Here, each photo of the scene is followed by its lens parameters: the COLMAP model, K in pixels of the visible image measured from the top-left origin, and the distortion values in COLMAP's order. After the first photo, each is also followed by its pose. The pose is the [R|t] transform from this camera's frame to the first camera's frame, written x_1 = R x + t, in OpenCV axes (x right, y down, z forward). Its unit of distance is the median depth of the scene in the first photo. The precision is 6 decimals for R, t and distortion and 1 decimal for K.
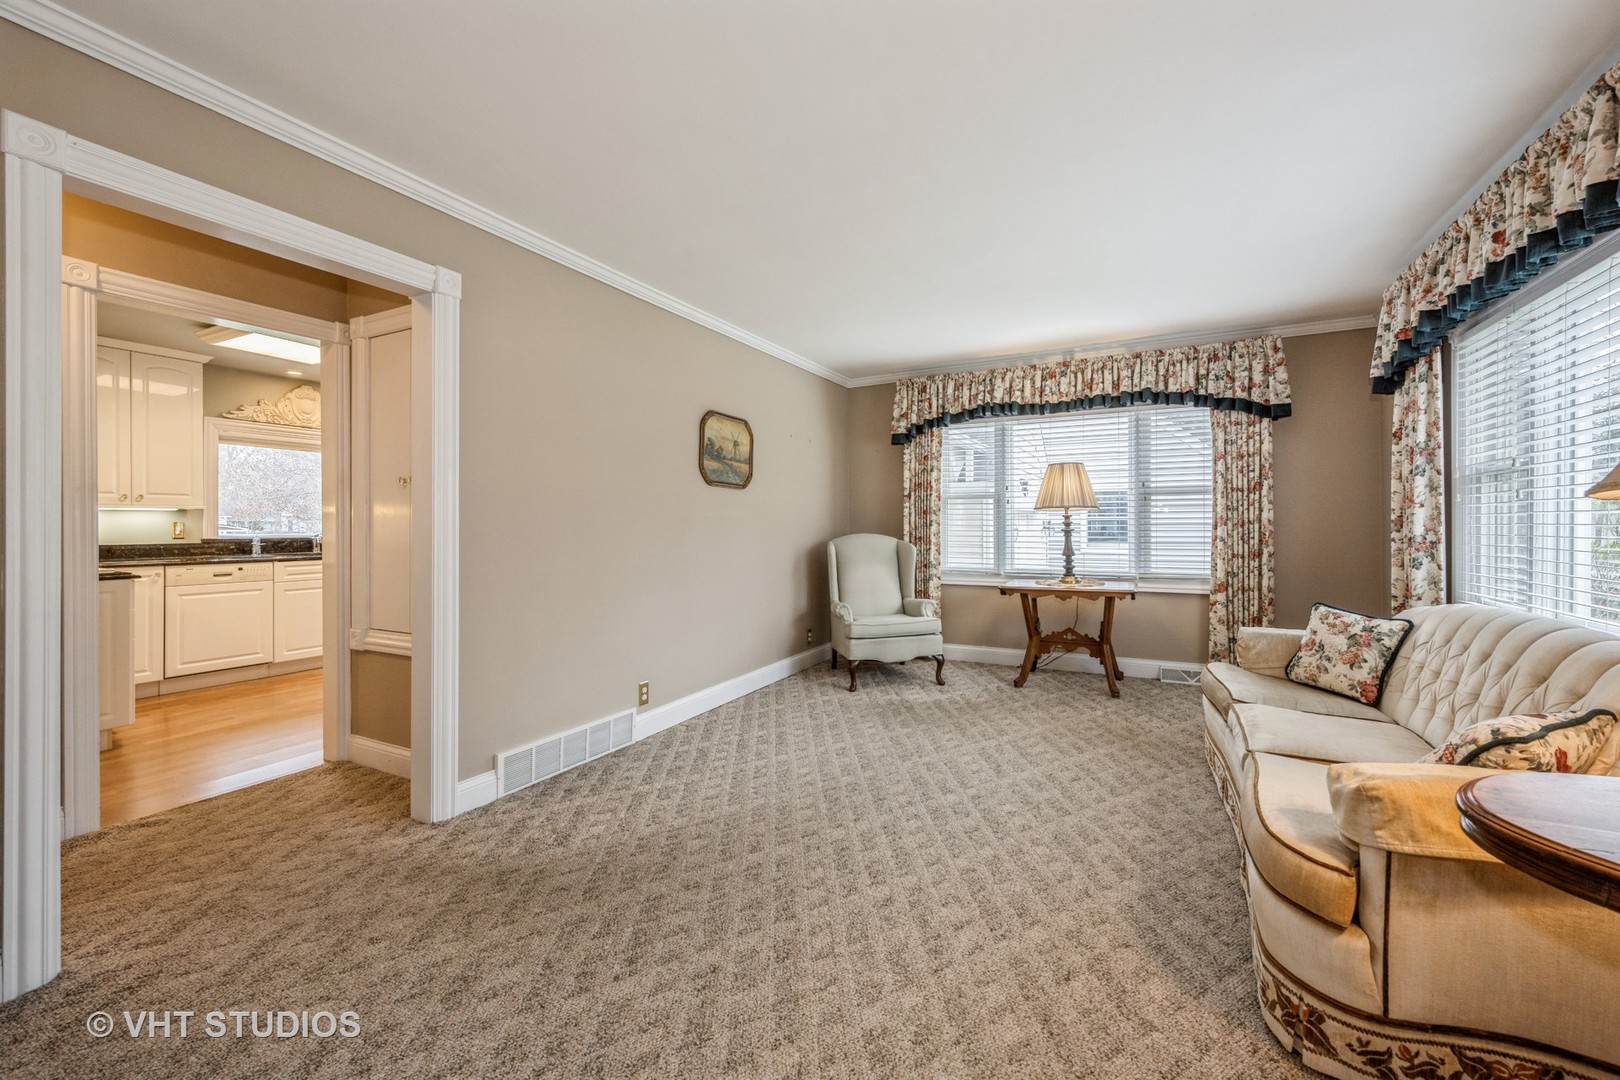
lens RADIAL K [[639.7, 0, 805.7], [0, 639.7, 520.9], [0, 0, 1]] dist [-0.000505, -0.000040]
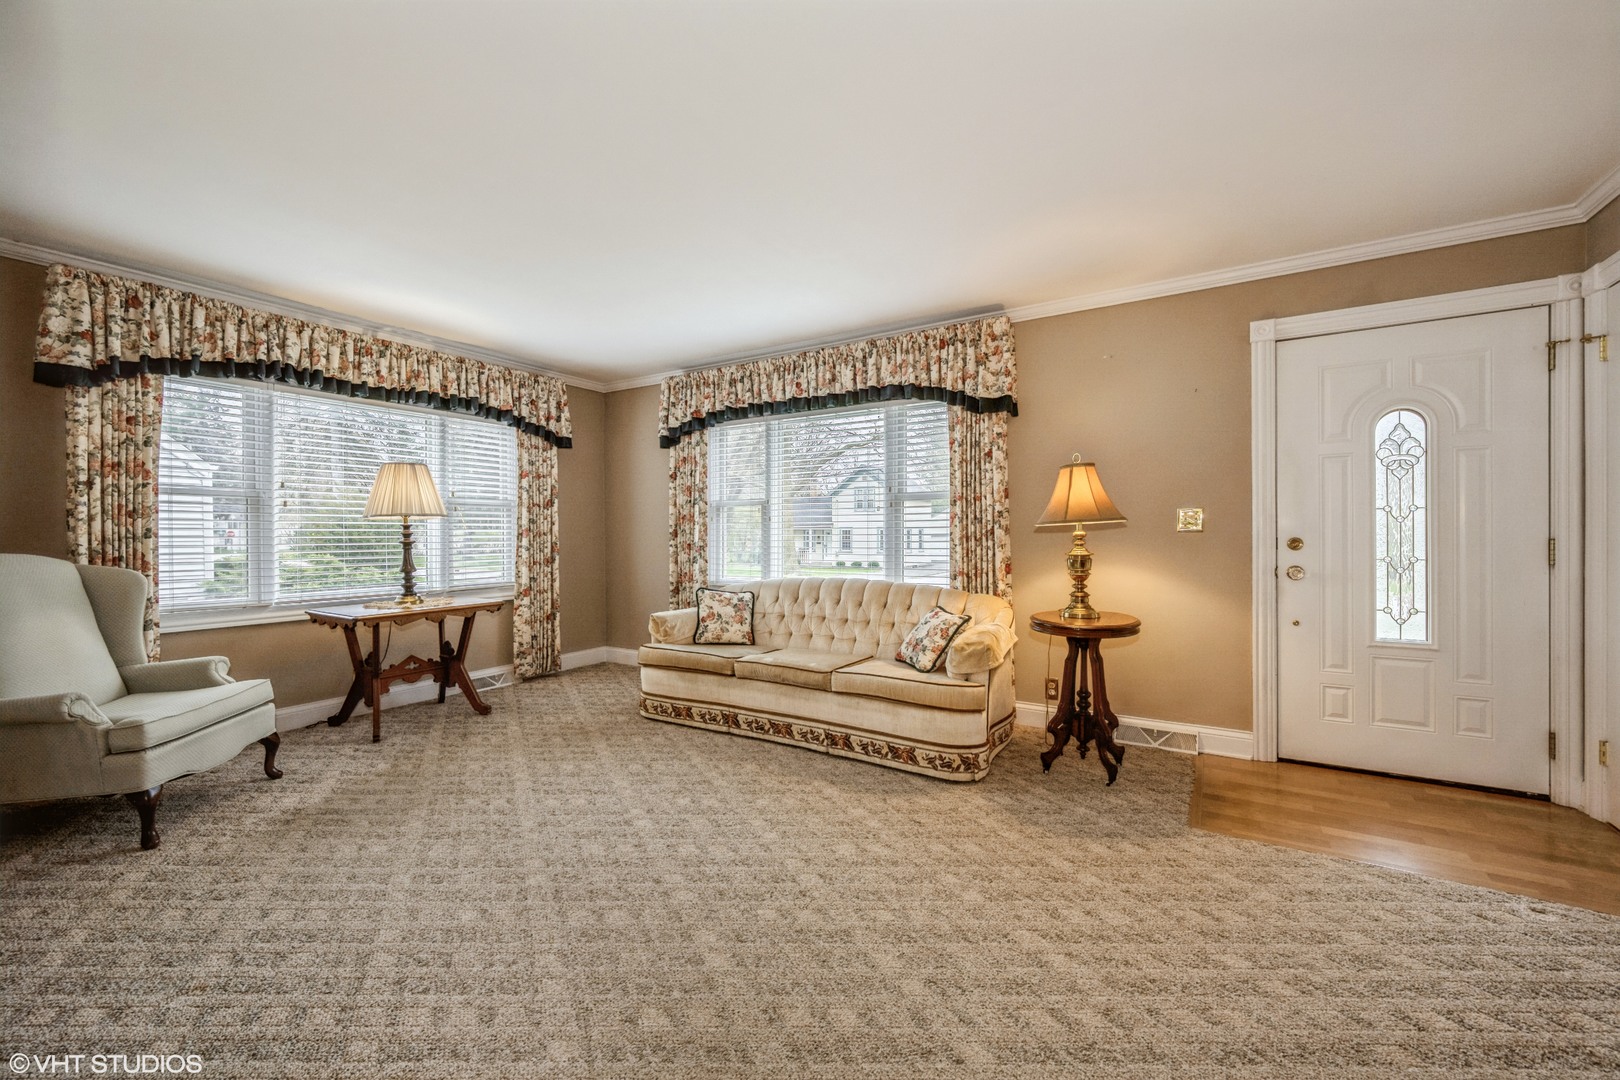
lens RADIAL K [[639.7, 0, 816.1], [0, 639.7, 539.9], [0, 0, 1]] dist [-0.000505, -0.000040]
pose [[0.067113, -0.004510, 0.997735, -0.427111], [-0.003173, 0.999984, 0.004734, 0.006118], [-0.997740, -0.003484, 0.067097, 0.419447]]
